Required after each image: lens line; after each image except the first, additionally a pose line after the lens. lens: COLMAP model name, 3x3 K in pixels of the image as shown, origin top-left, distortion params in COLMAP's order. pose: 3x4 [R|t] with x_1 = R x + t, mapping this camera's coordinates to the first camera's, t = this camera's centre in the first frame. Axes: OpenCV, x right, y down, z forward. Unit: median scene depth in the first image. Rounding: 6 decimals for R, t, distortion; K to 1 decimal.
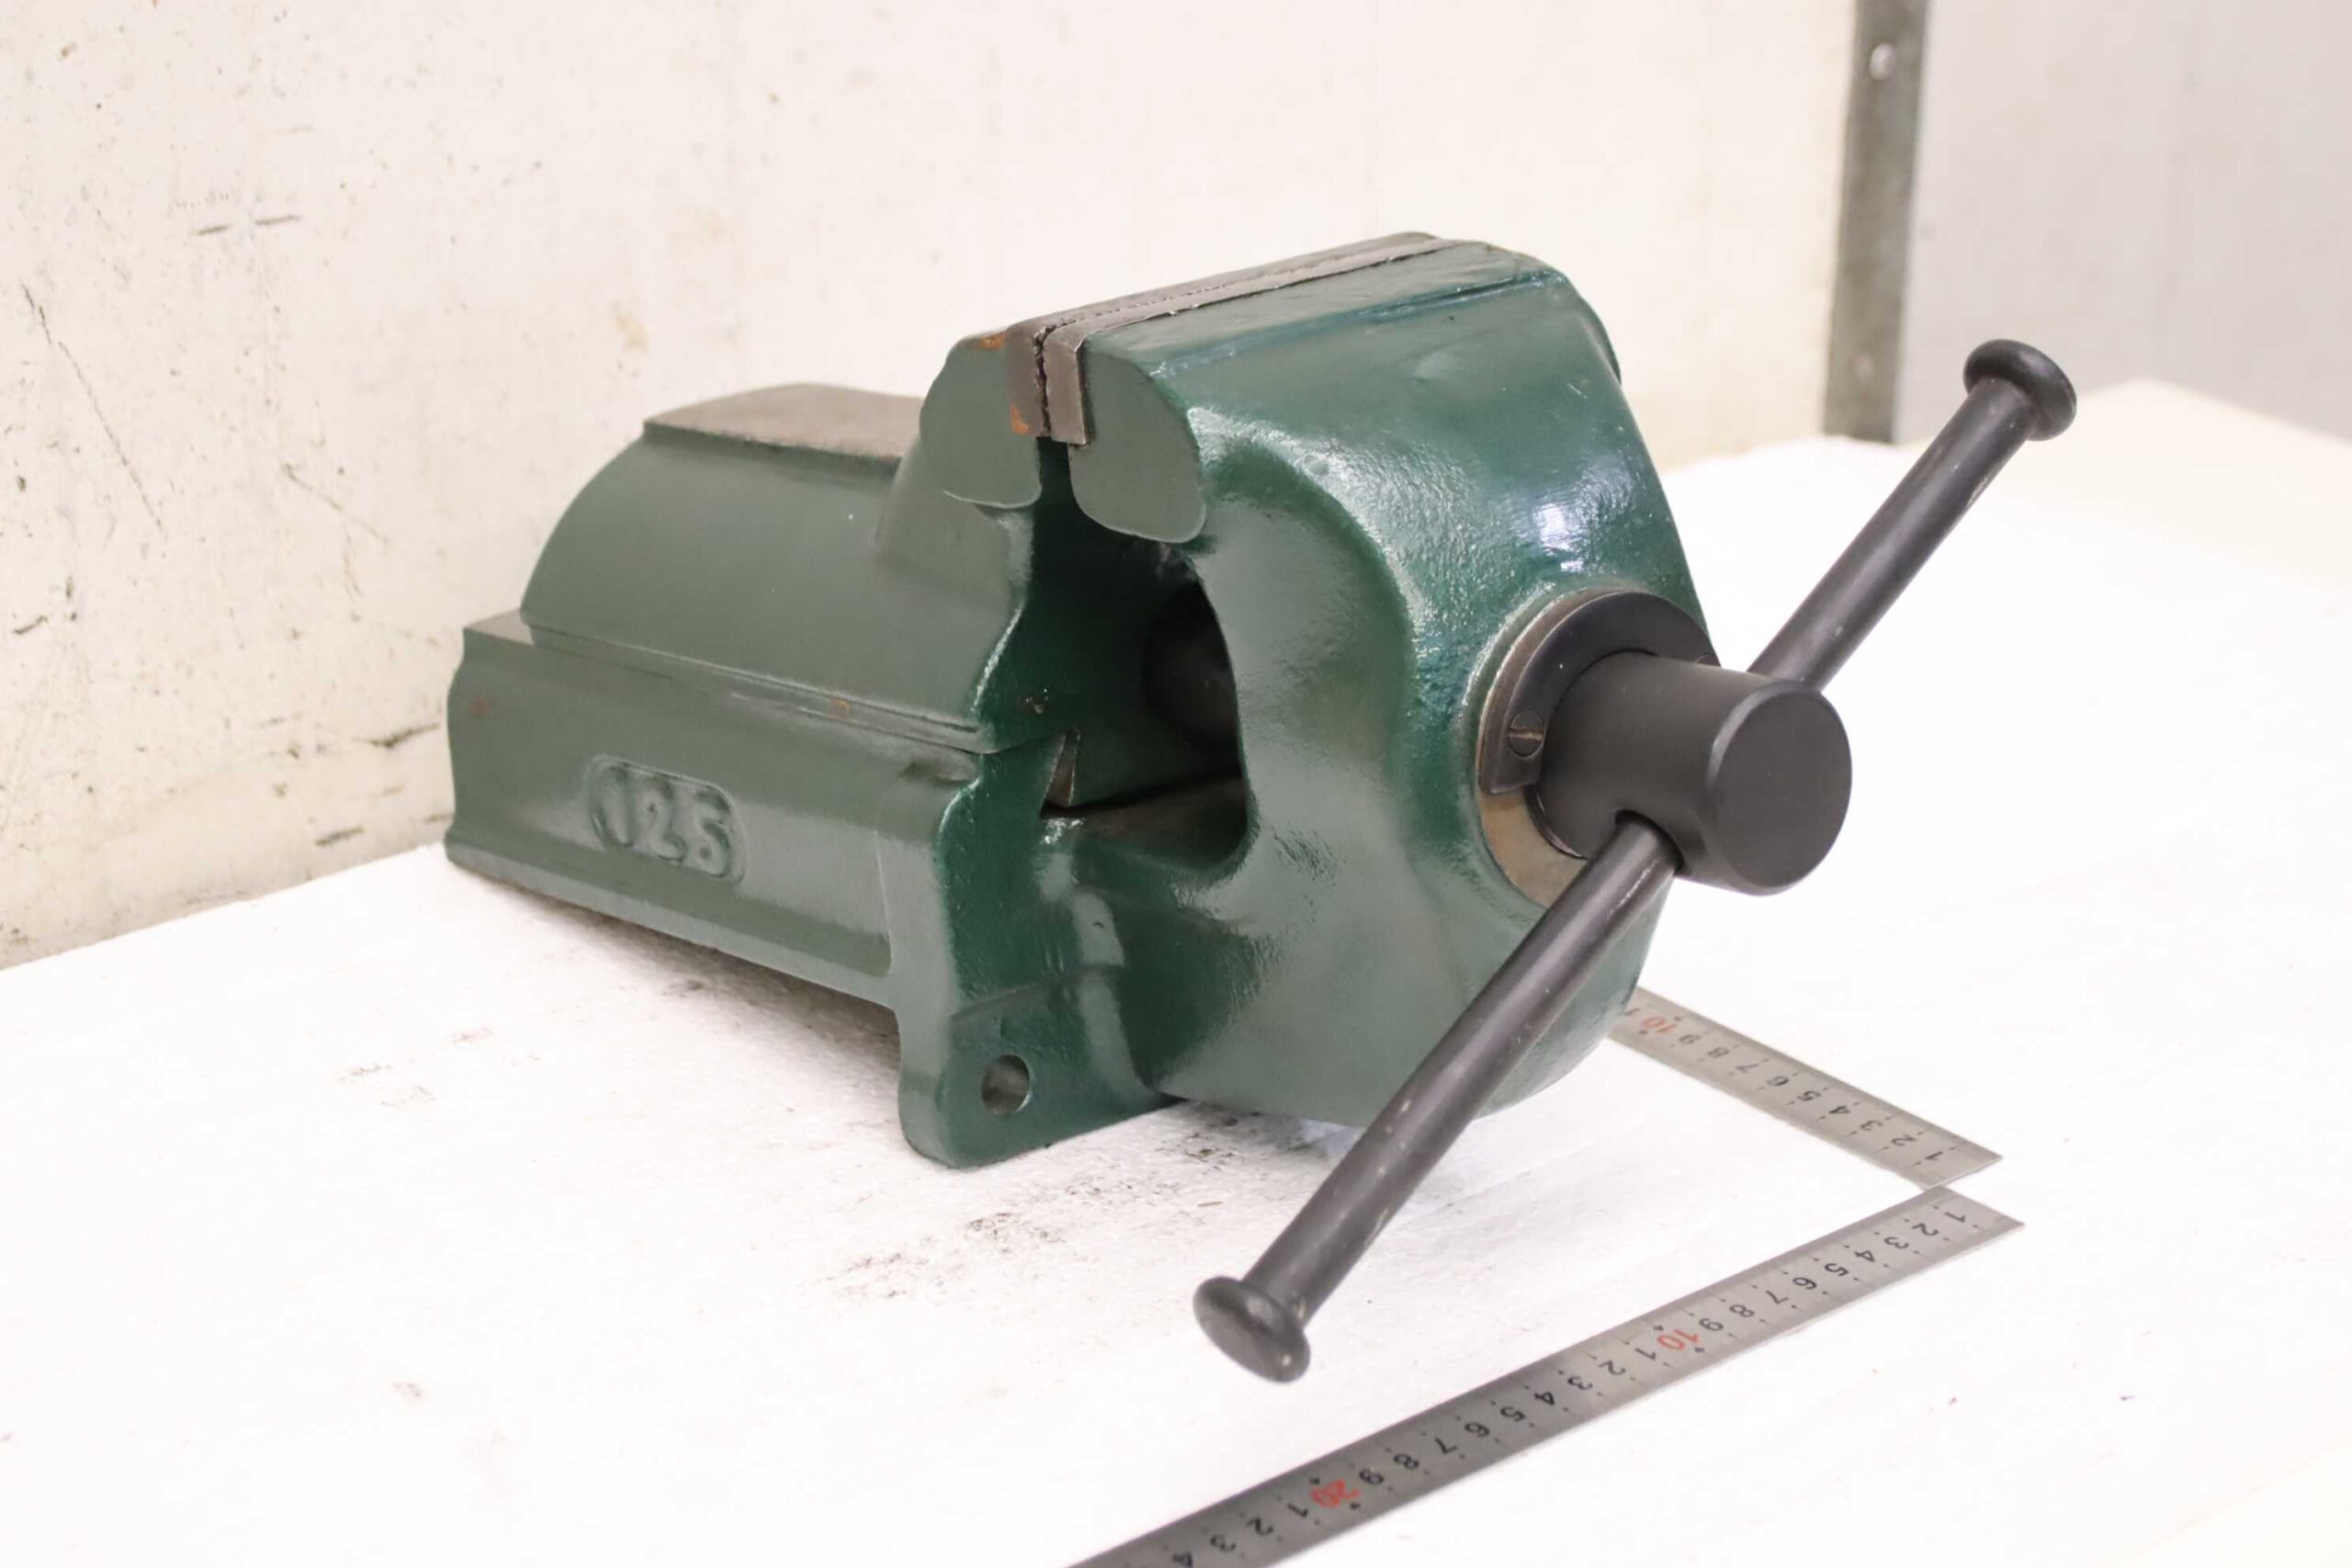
lens RADIAL K [[4383.3, 0, 1176.0], [0, 4383.3, 784.0], [0, 0, 1]] dist [0.059526, 0.066374]
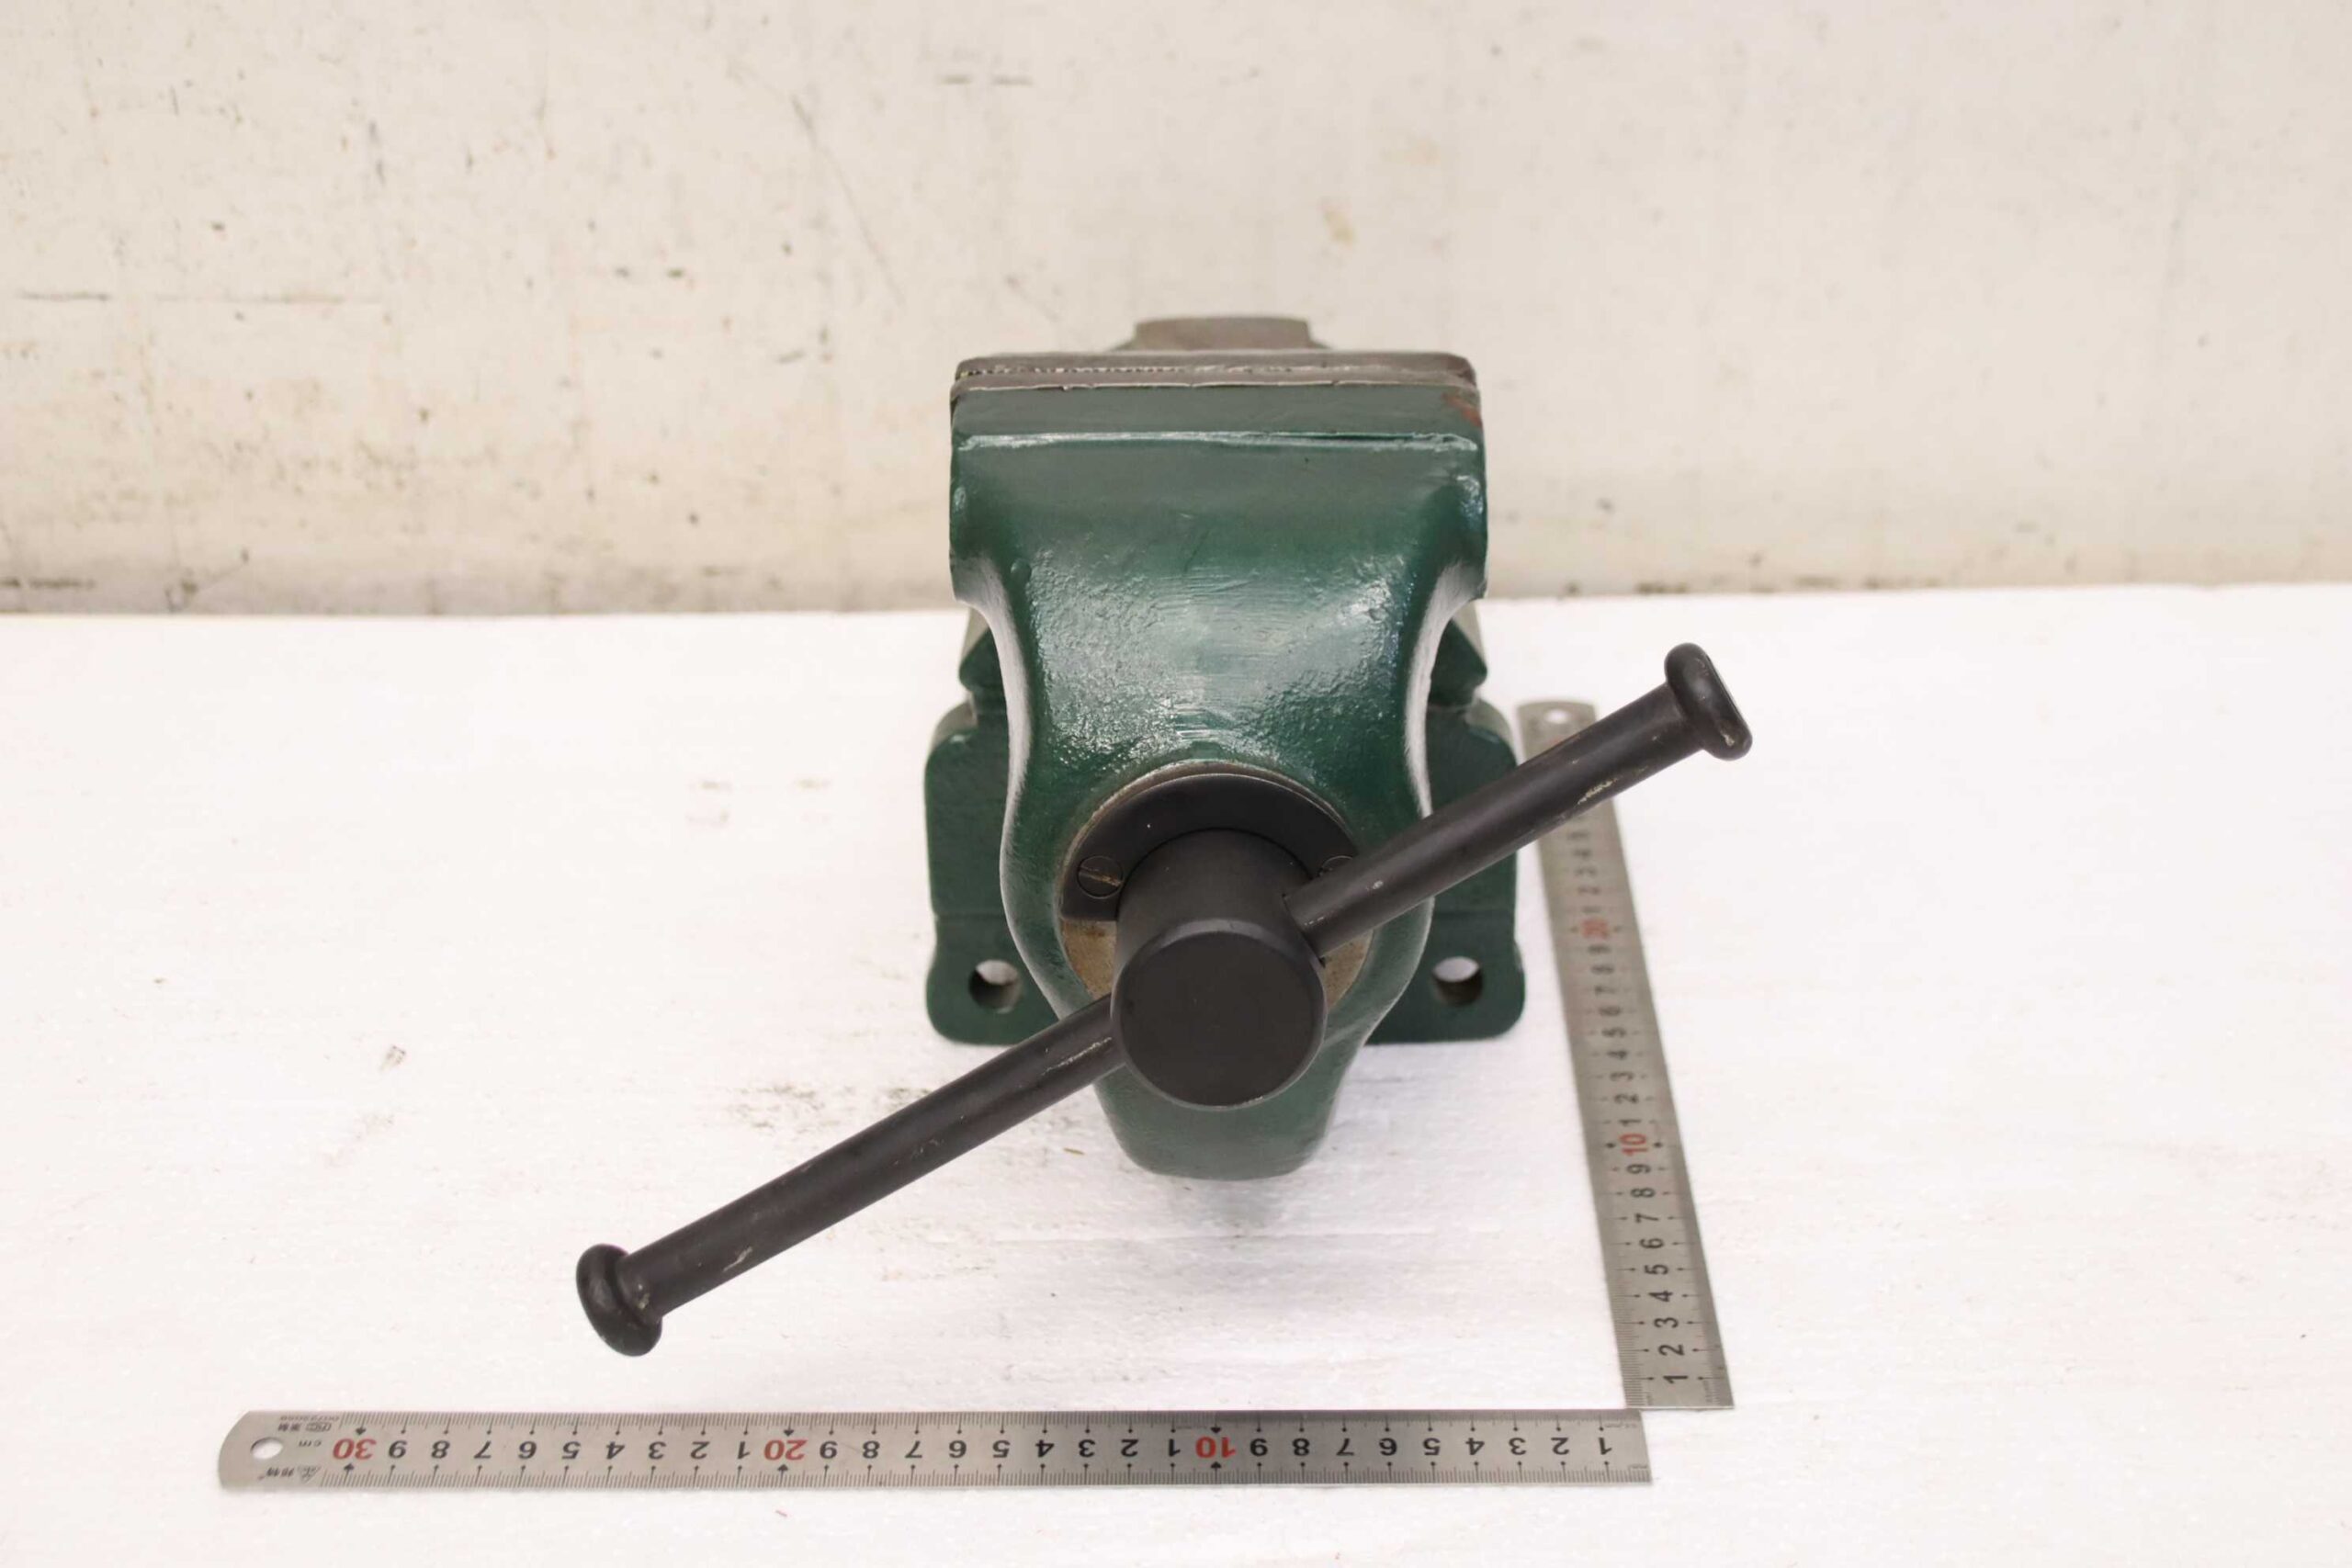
lens RADIAL K [[3320.0, 0, 1176.0], [0, 3320.0, 784.0], [0, 0, 1]] dist [-0.056440, 0.111496]
pose [[0.769222, 0.321708, -0.552088, 0.399245], [-0.230195, 0.945517, 0.230235, -0.166809], [0.596077, -0.050014, 0.801368, 0.289683]]
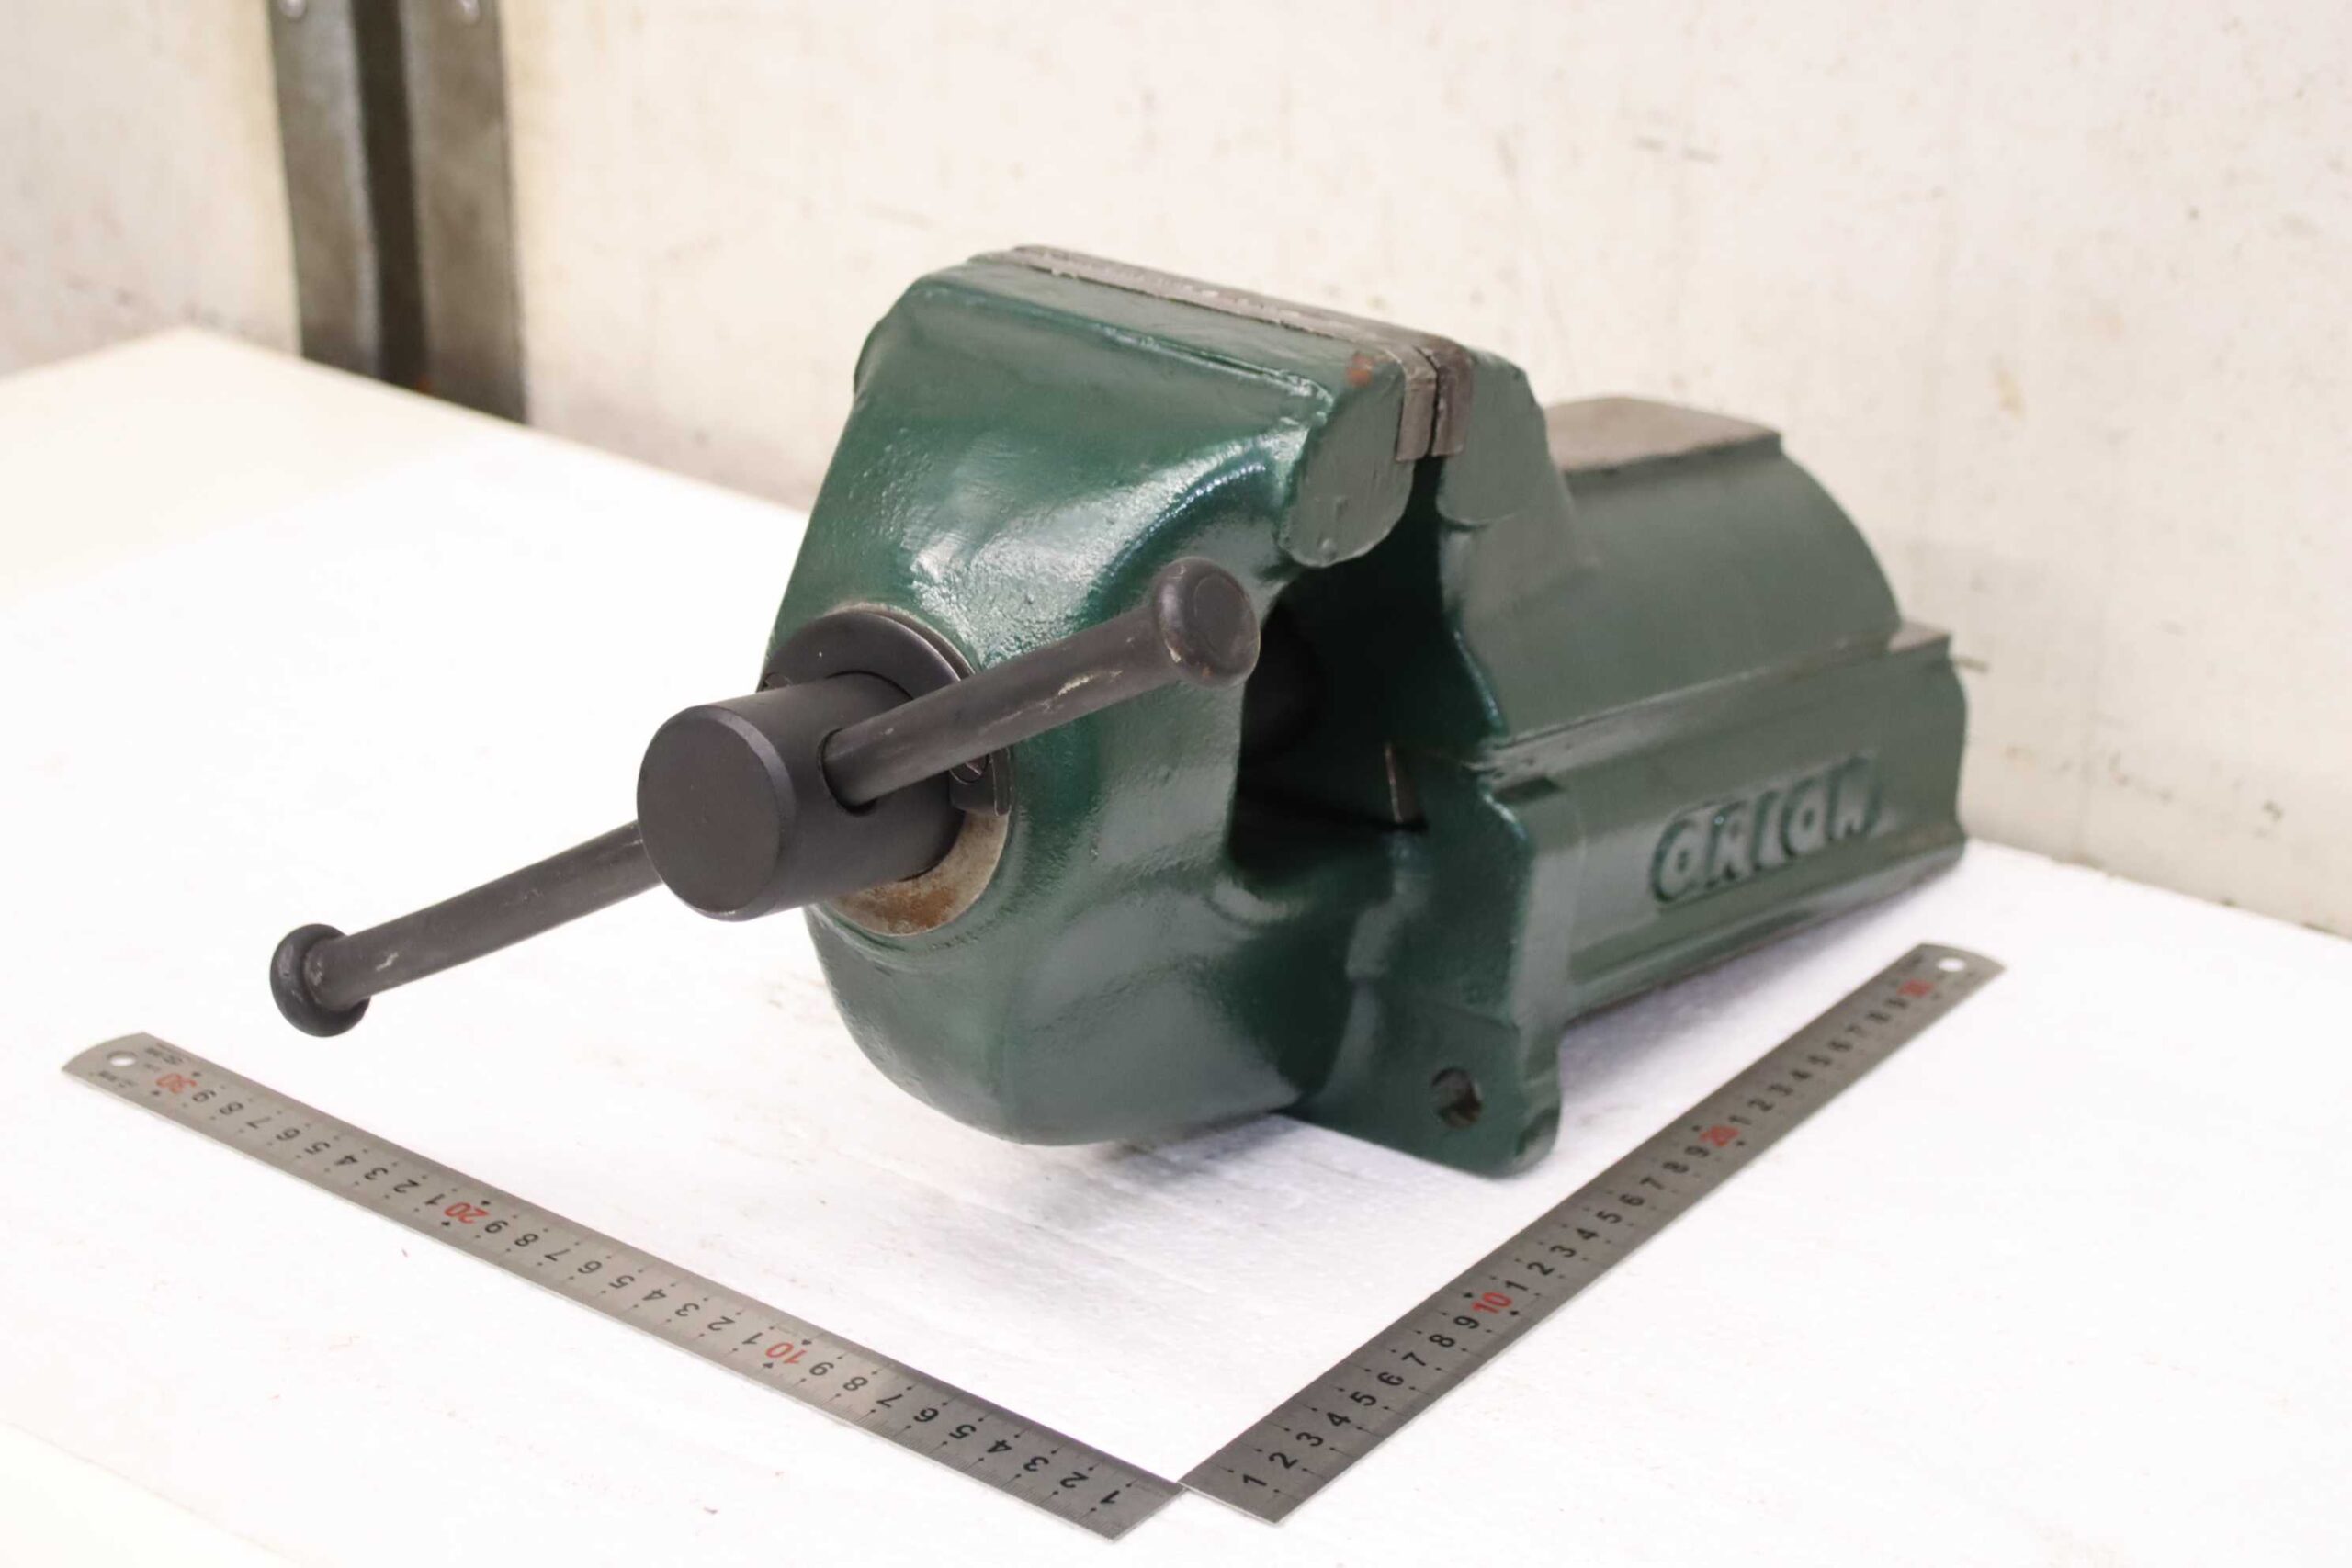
lens RADIAL K [[3997.0, 0, 1176.0], [0, 3997.0, 784.0], [0, 0, 1]] dist [0.044010, 0.119032]
pose [[0.232197, 0.387517, -0.892141, 0.720789], [-0.382369, 0.879731, 0.282608, -0.224299], [0.894359, 0.275506, 0.352446, 0.580559]]
